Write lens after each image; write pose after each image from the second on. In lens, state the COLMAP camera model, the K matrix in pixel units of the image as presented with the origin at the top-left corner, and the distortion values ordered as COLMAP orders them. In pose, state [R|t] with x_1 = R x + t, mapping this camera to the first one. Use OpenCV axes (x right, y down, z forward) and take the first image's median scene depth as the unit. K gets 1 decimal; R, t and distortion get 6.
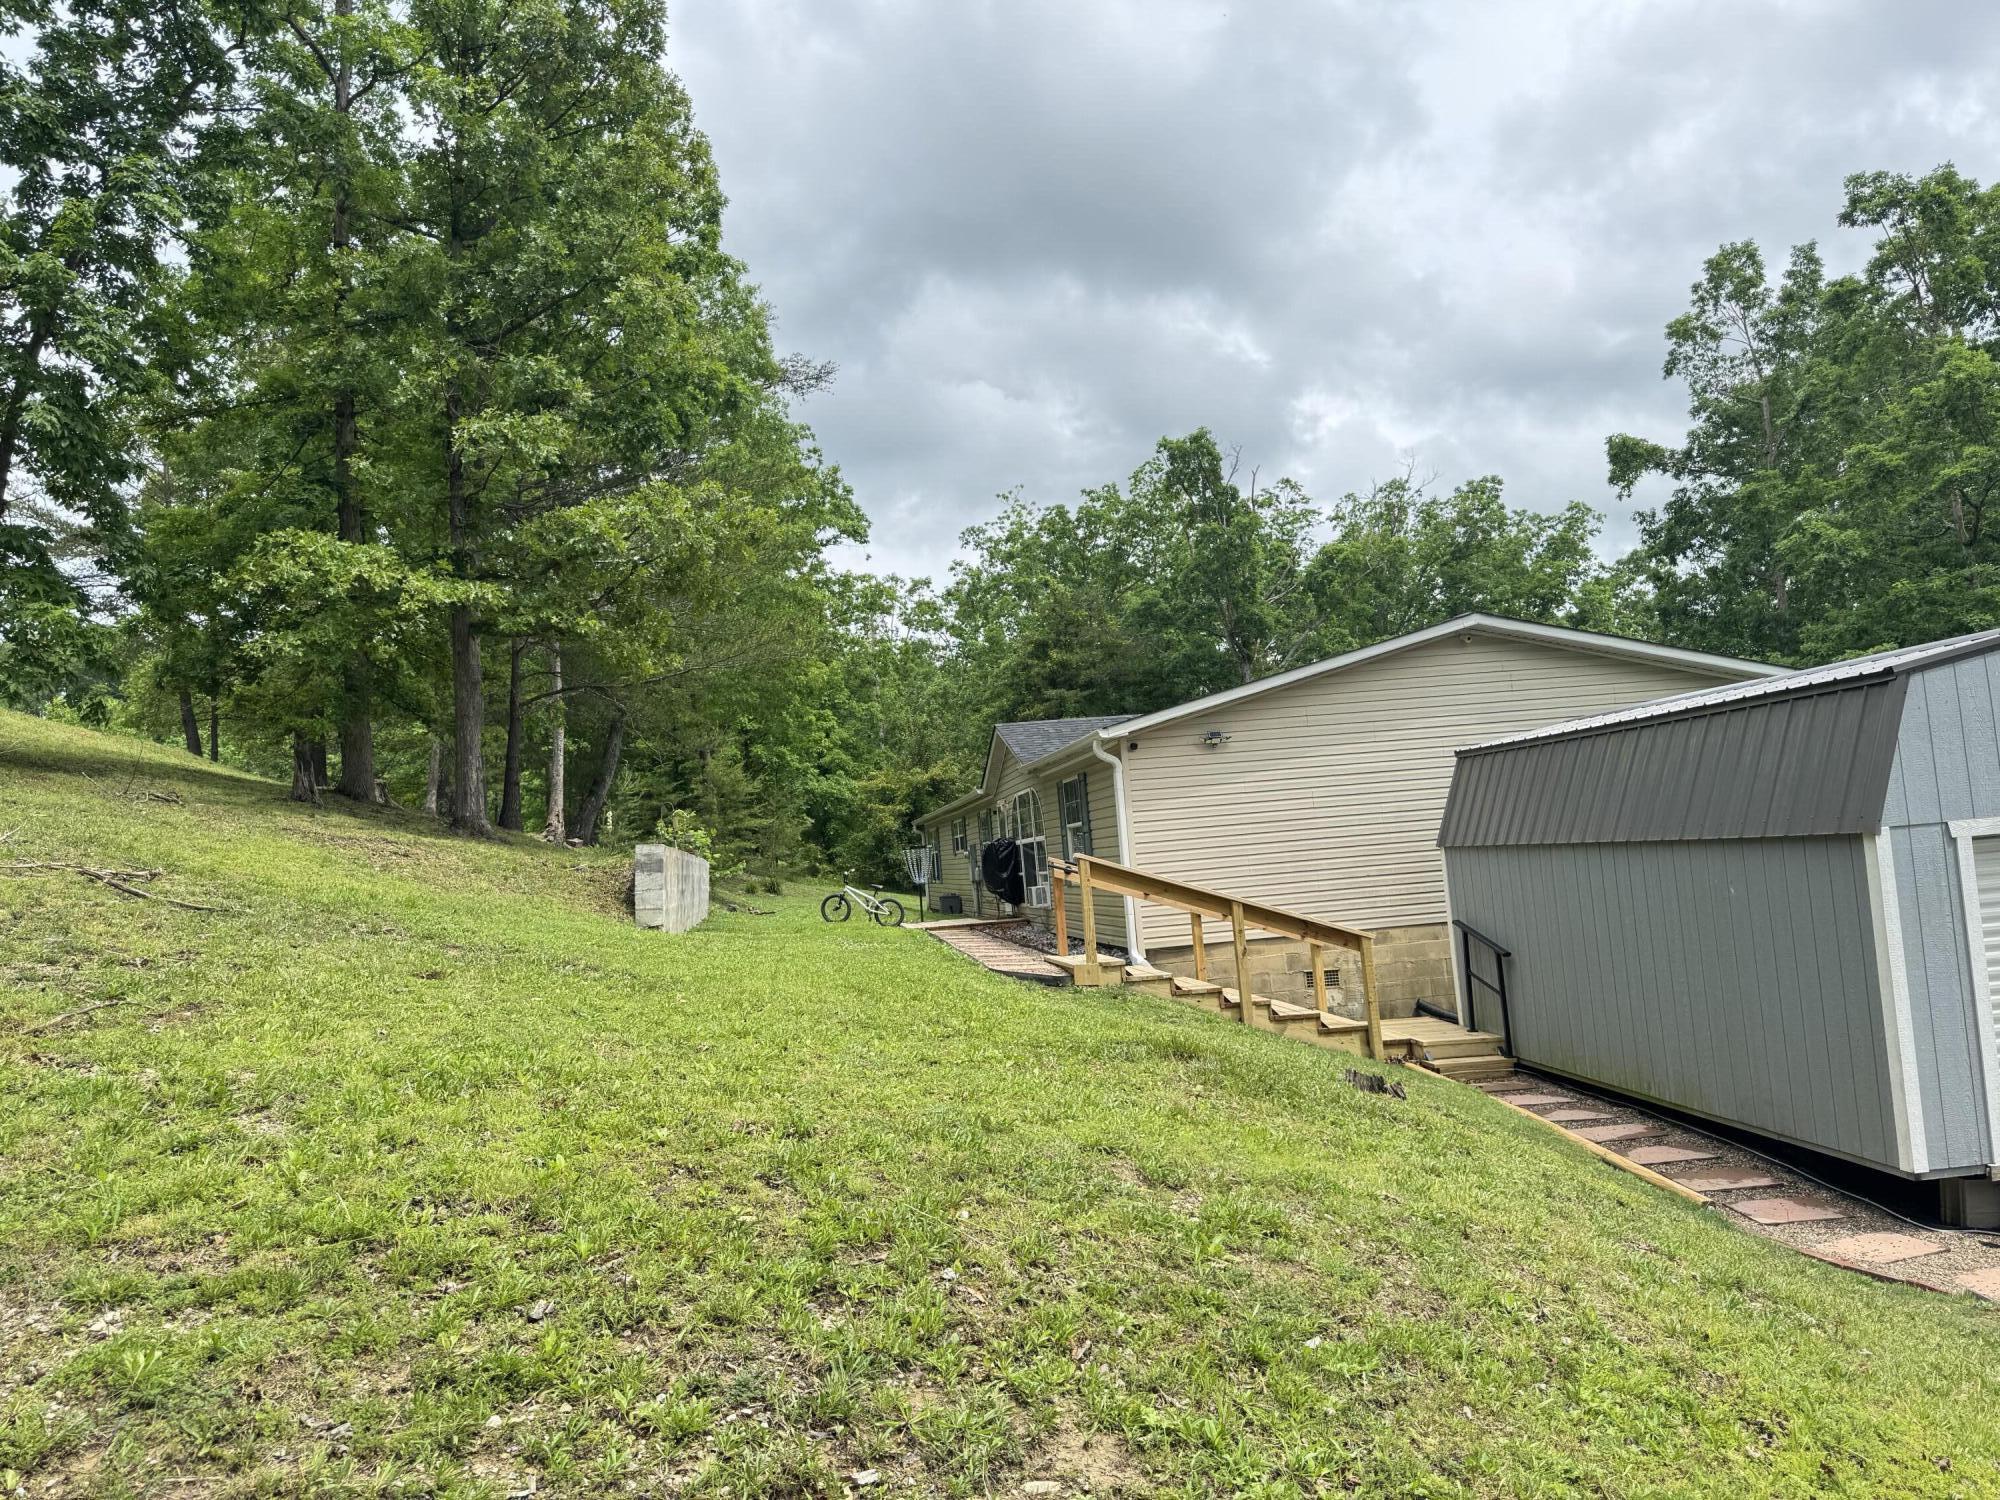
lens RADIAL K [[1380.1, 0, 1000.0], [0, 1380.1, 750.0], [0, 0, 1]] dist [0.096606, -0.133821]
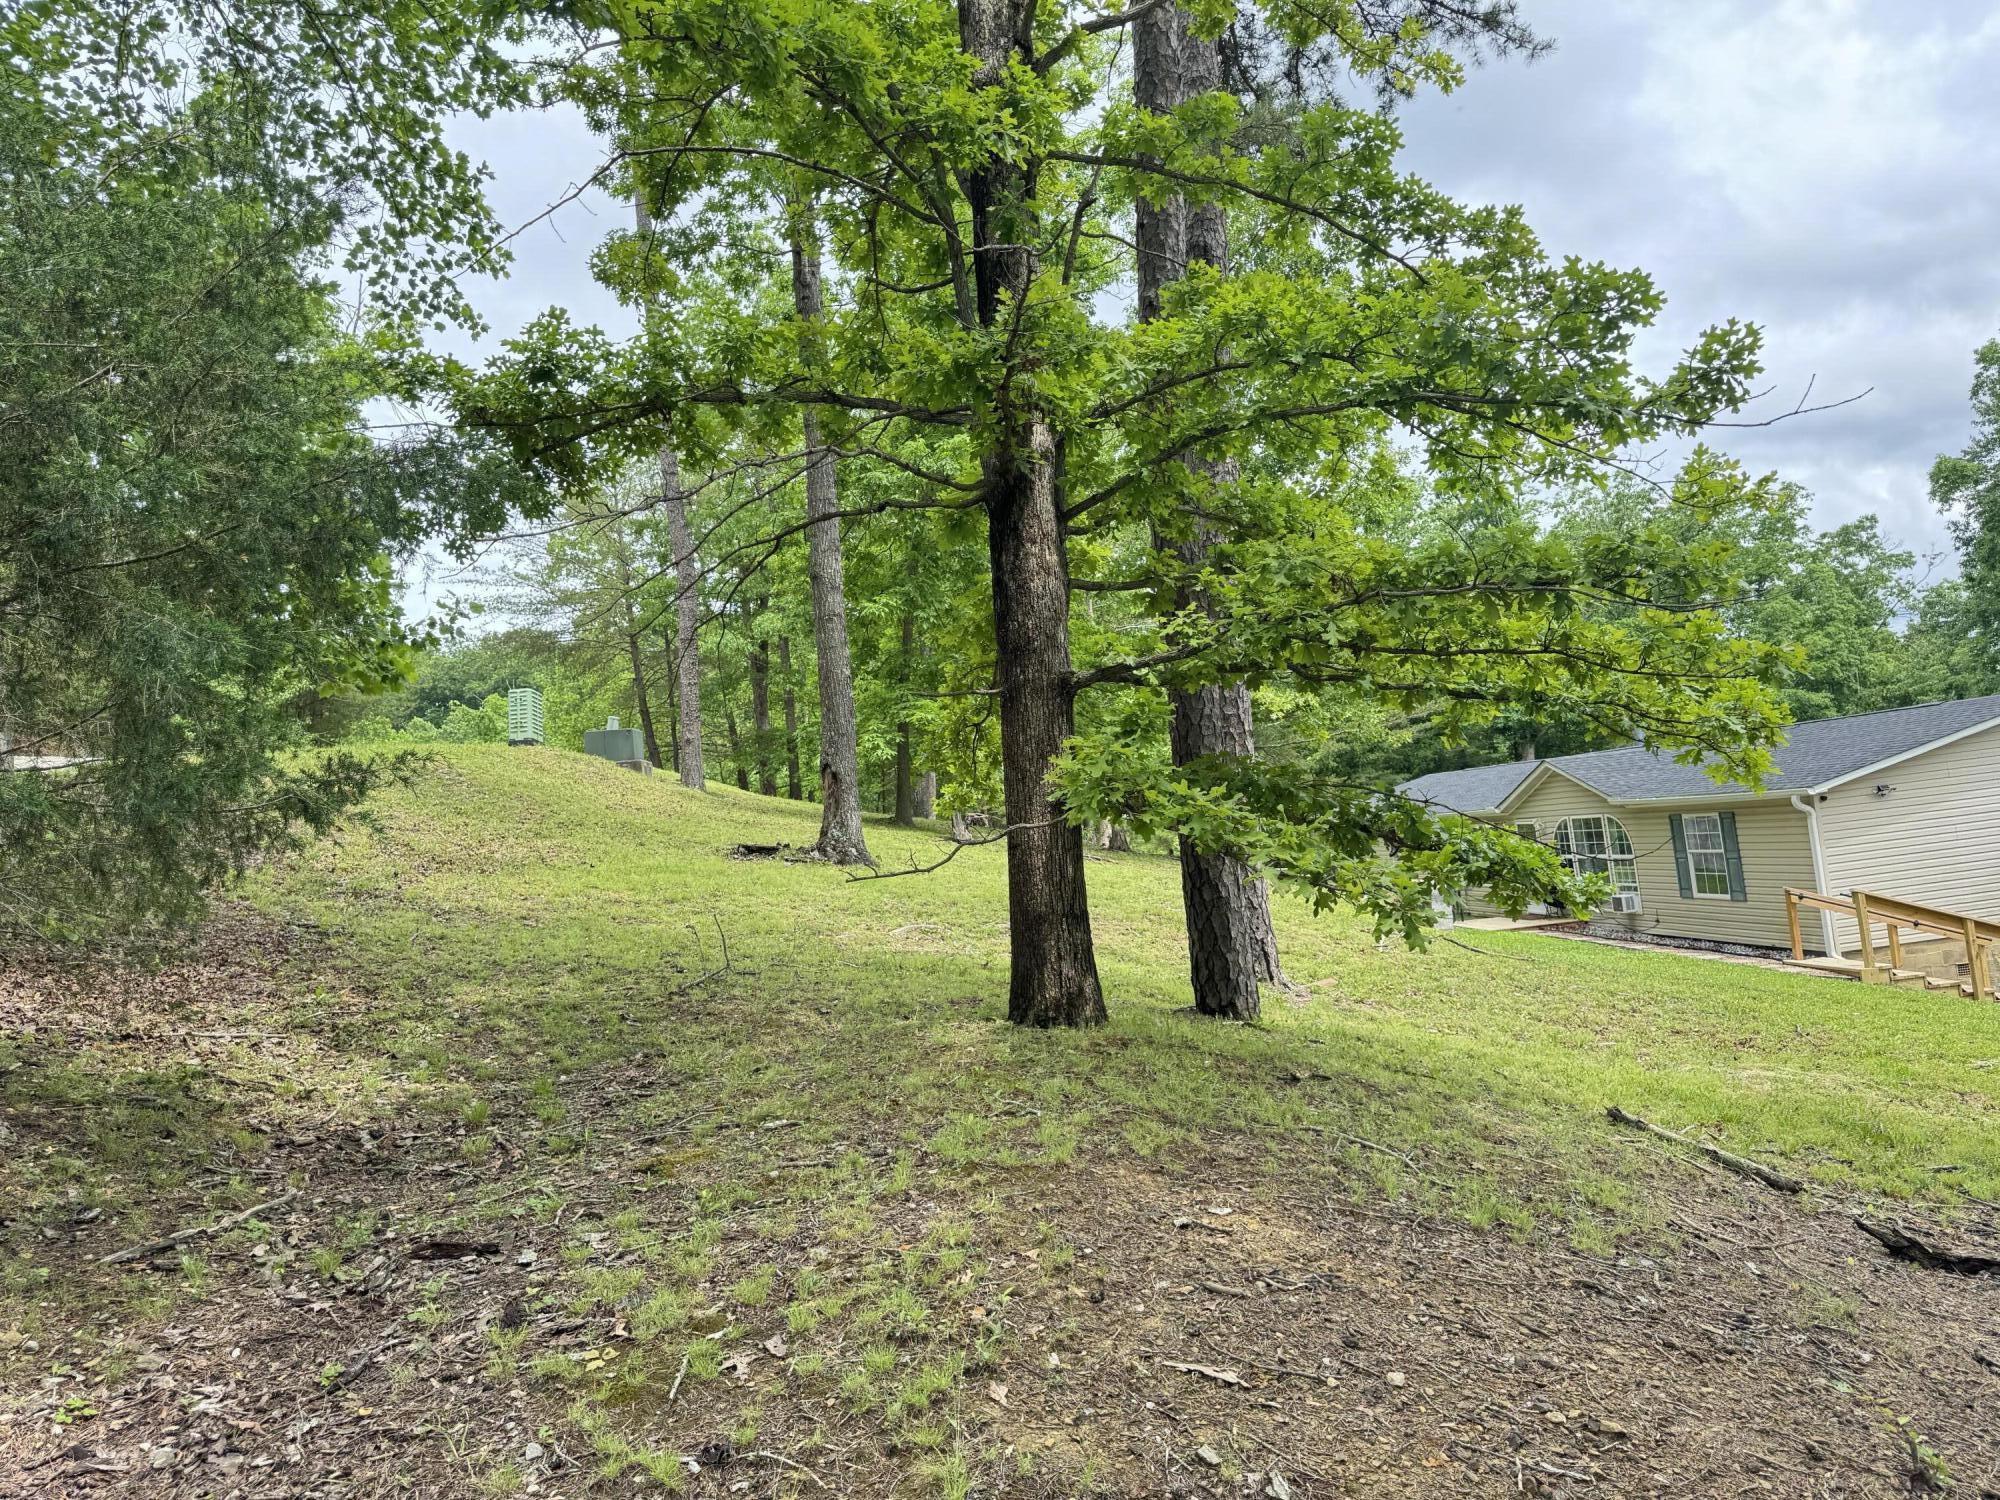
lens RADIAL K [[1402.2, 0, 1001.7], [0, 1402.2, 784.9], [0, 0, 1]] dist [-0.003909, -0.002117]
pose [[0.998636, -0.033150, -0.040332, -0.363738], [0.035166, 0.998112, 0.050365, -0.063530], [0.038586, -0.051715, 0.997916, -0.204789]]
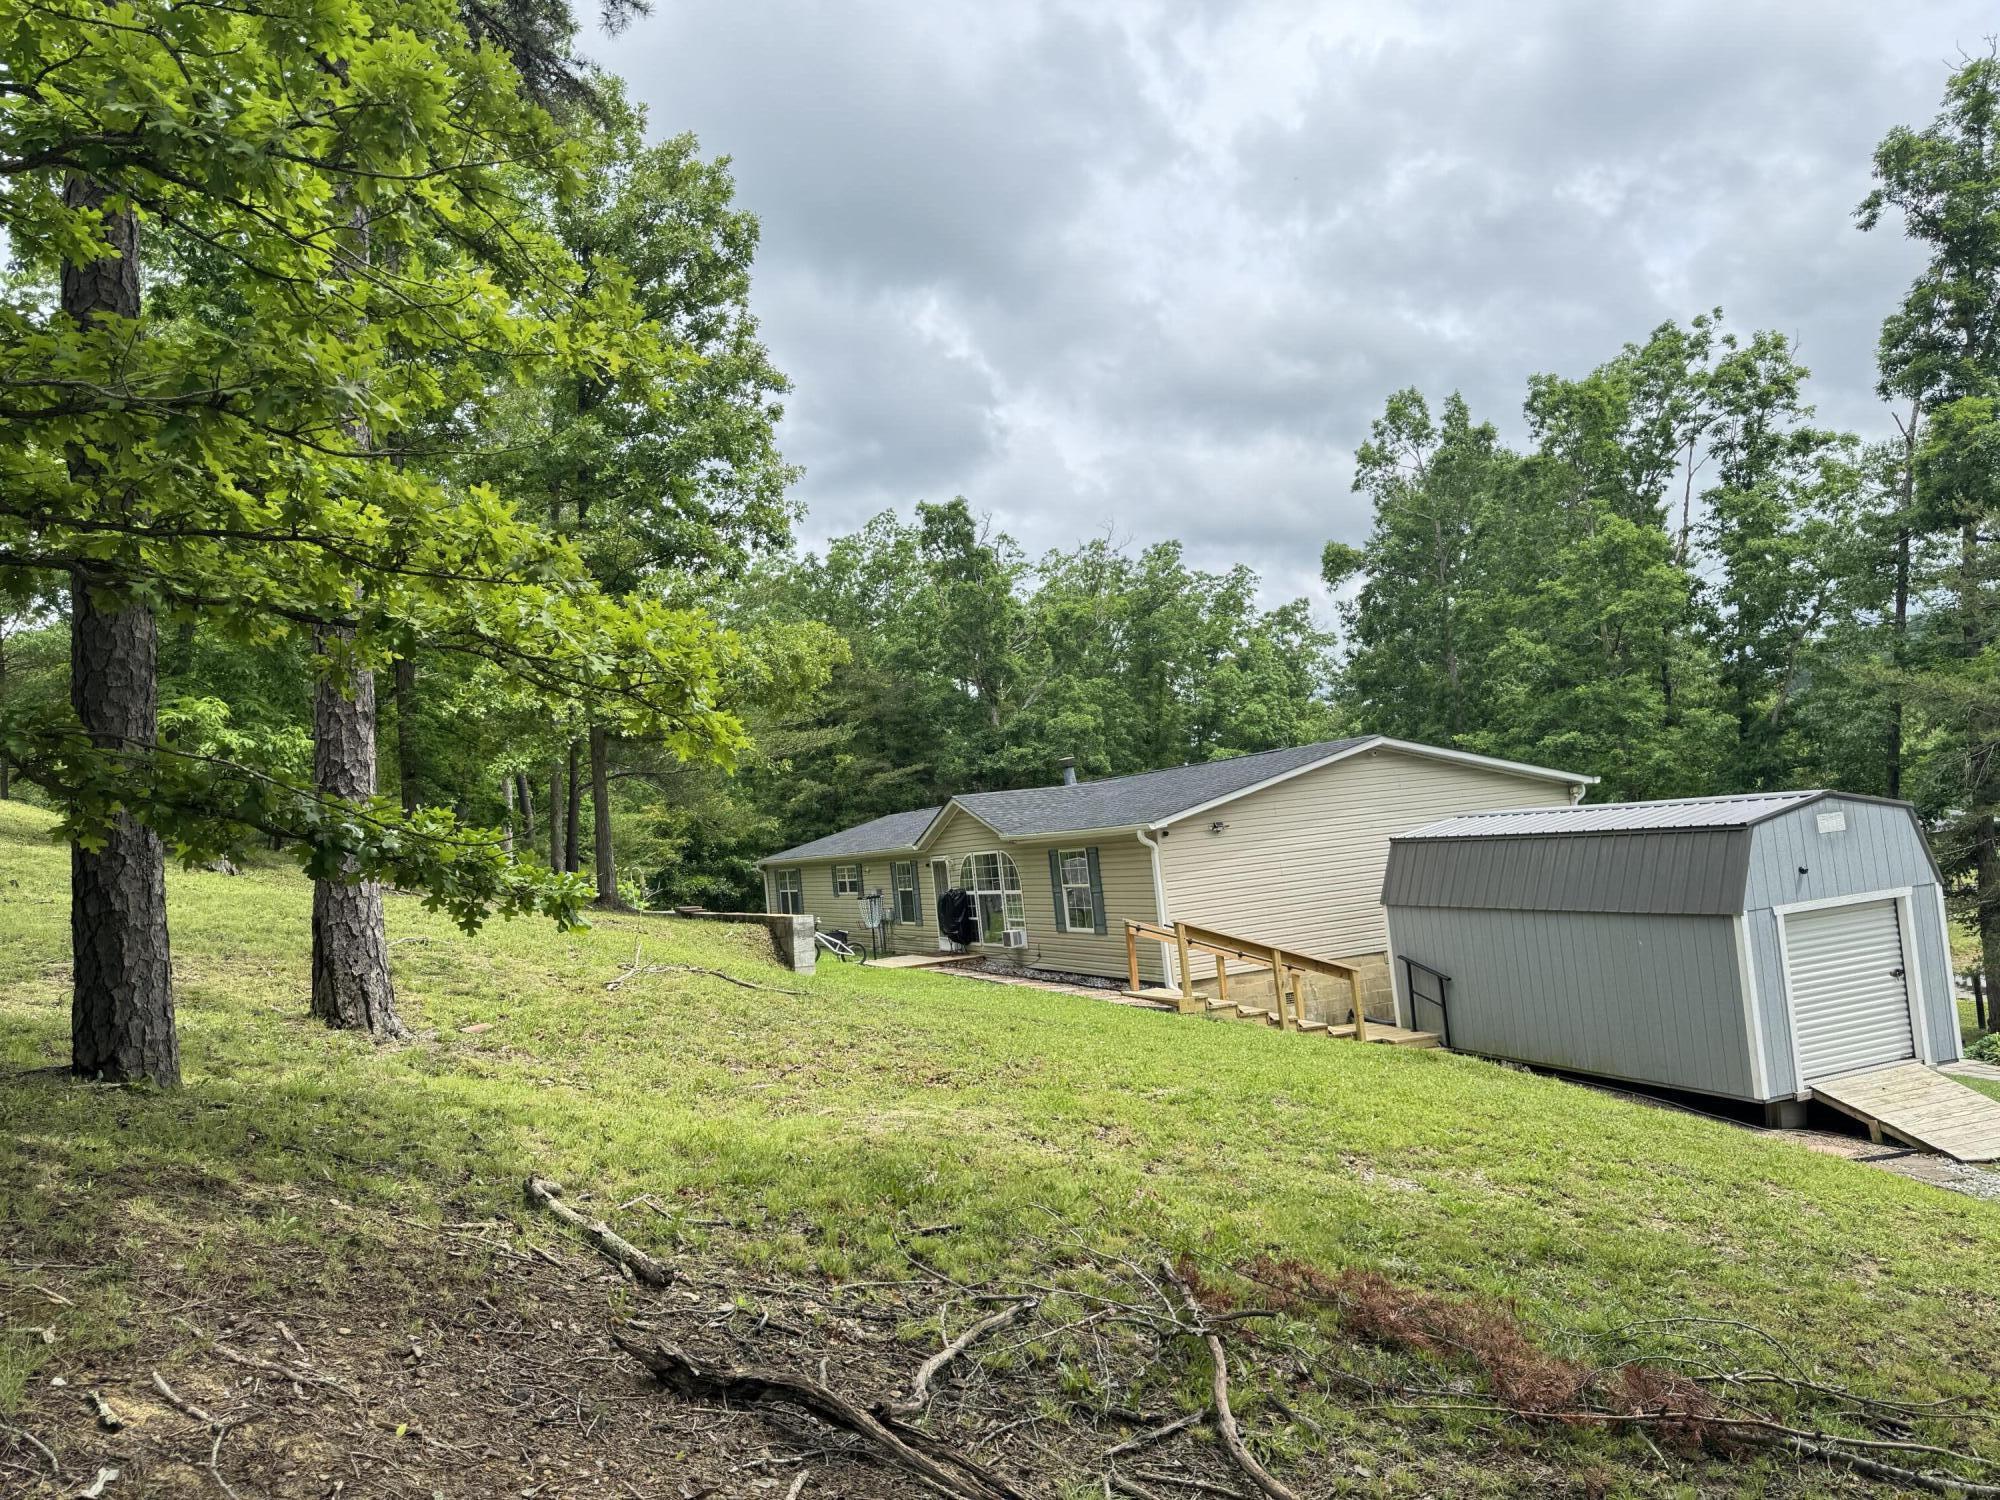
lens RADIAL K [[1380.1, 0, 1000.0], [0, 1380.1, 750.0], [0, 0, 1]] dist [0.096606, -0.133821]
pose [[0.961003, 0.000235, 0.276538, -0.252994], [0.000635, 0.999995, -0.003058, -0.047032], [-0.276538, 0.003114, 0.960998, -0.153694]]
